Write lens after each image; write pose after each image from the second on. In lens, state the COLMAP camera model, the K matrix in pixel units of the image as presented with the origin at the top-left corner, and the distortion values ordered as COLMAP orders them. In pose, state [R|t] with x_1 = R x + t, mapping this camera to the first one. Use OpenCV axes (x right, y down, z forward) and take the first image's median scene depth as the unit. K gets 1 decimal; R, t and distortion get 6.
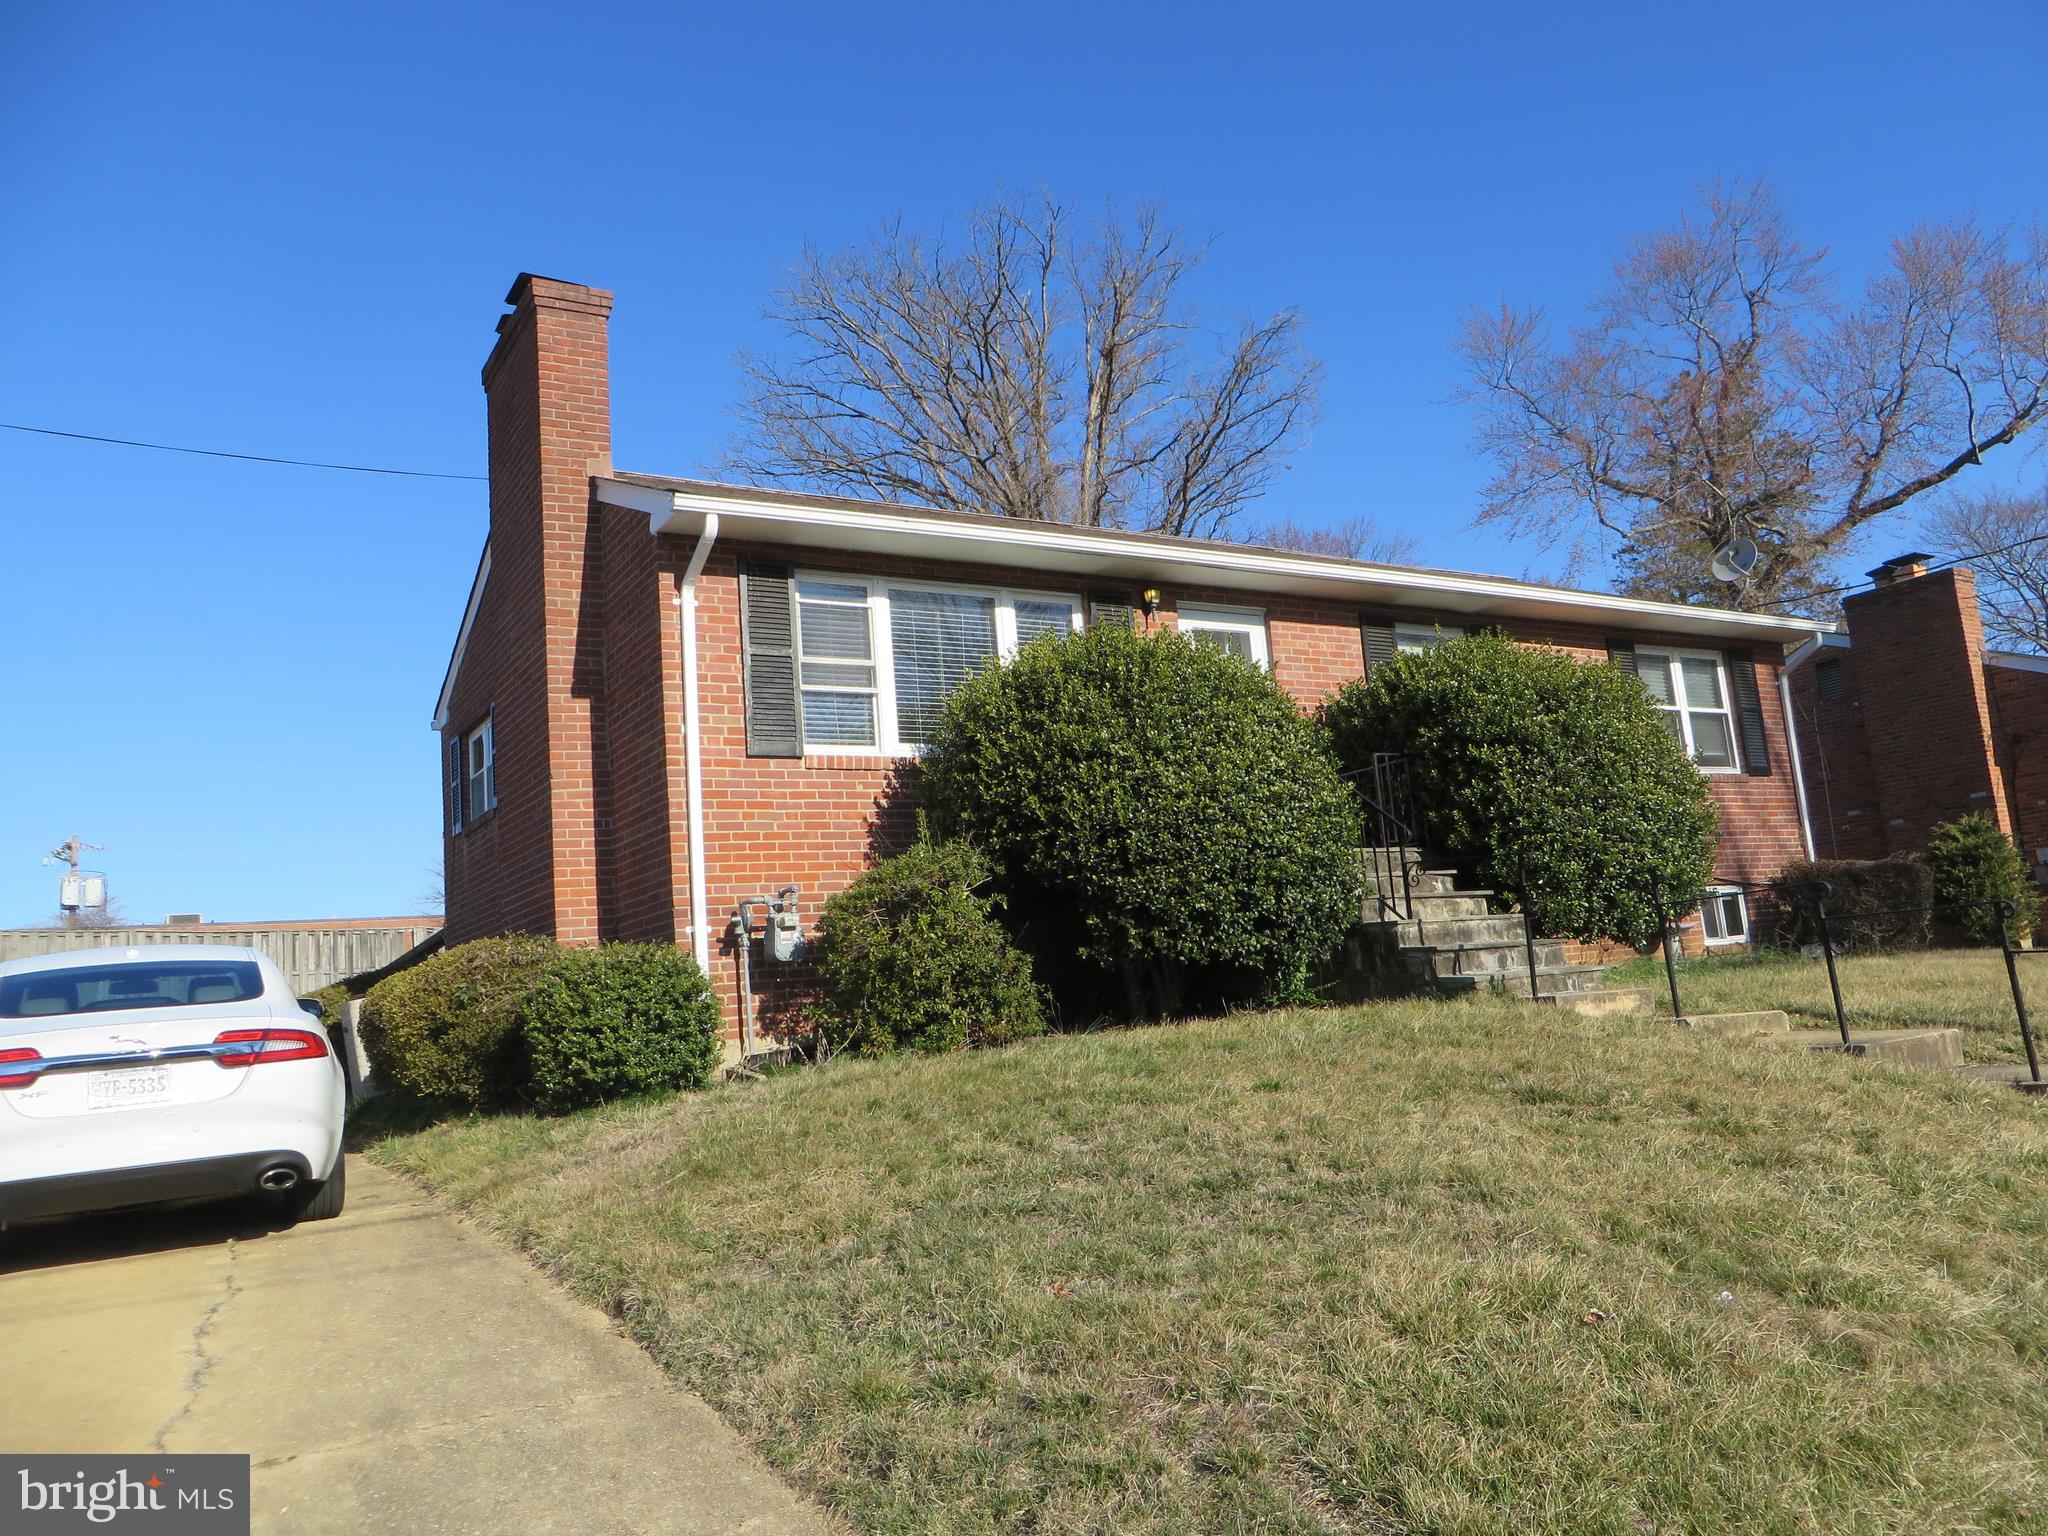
lens RADIAL K [[1541.4, 0, 1024.7], [0, 1541.4, 771.3], [0, 0, 1]] dist [-0.015984, 0.008020]
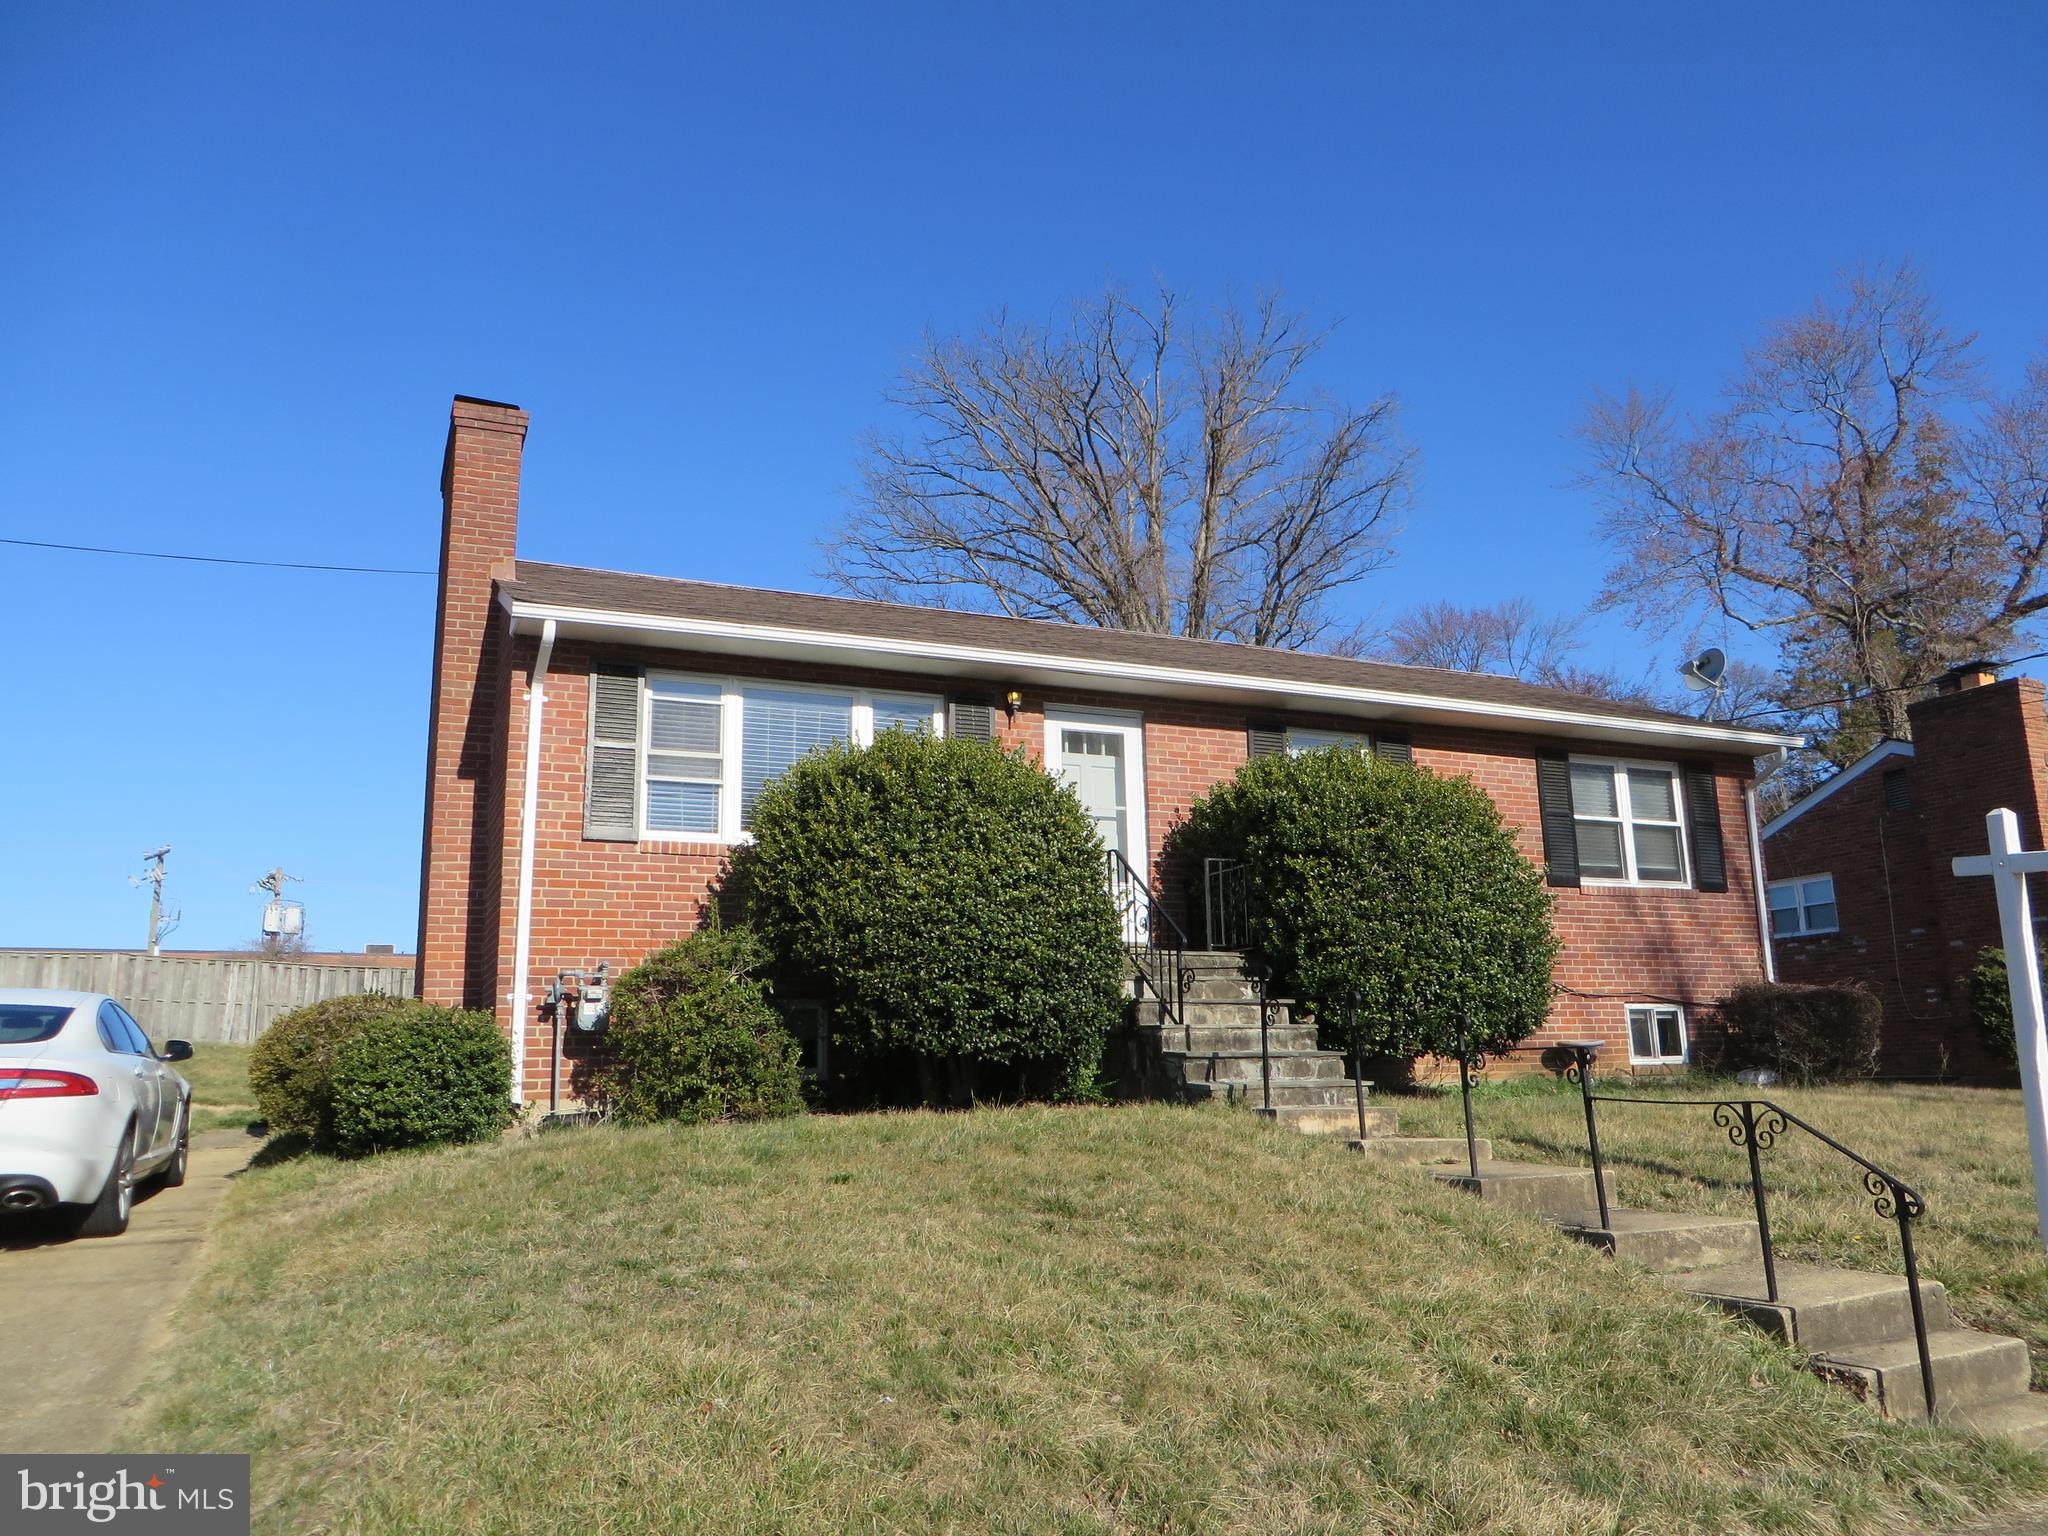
lens RADIAL K [[1541.4, 0, 1012.0], [0, 1541.4, 759.2], [0, 0, 1]] dist [-0.015984, 0.008020]
pose [[0.990316, 0.033568, -0.134713, 0.270643], [-0.040242, 0.998078, -0.047125, -0.027928], [0.132872, 0.052089, 0.989763, -0.044169]]
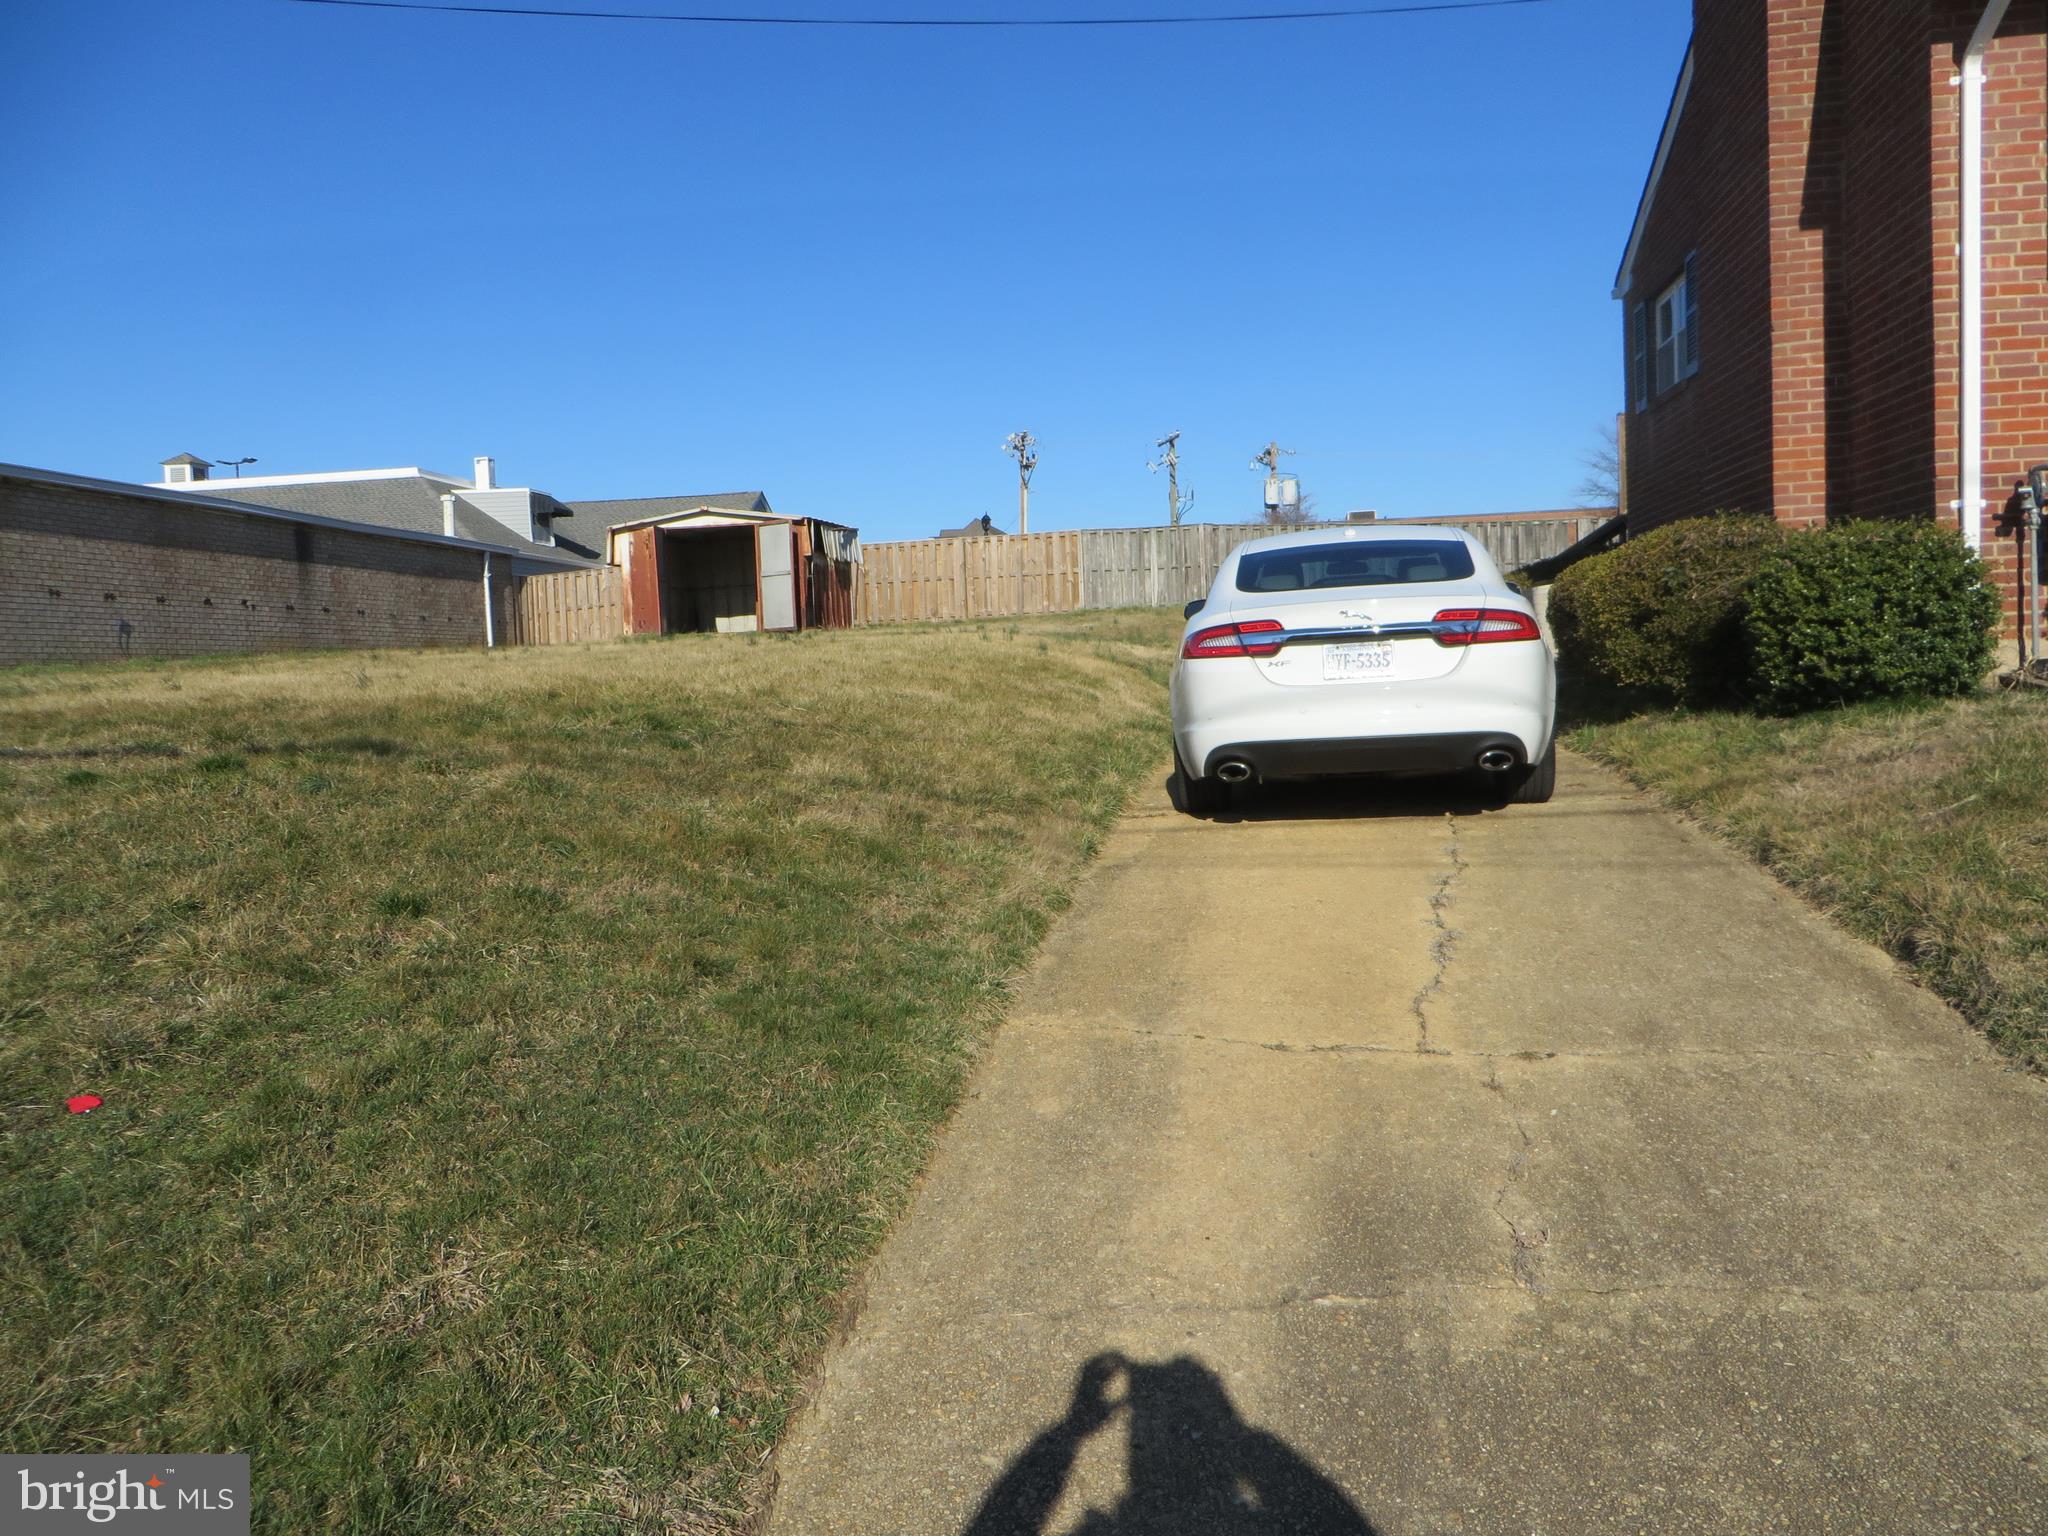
lens RADIAL K [[1541.4, 0, 1020.8], [0, 1541.4, 747.7], [0, 0, 1]] dist [-0.015984, 0.008020]
pose [[0.756089, 0.085460, -0.648865, -0.052852], [0.075801, 0.973331, 0.216522, 0.014638], [0.650064, -0.212894, 0.729447, 0.058144]]
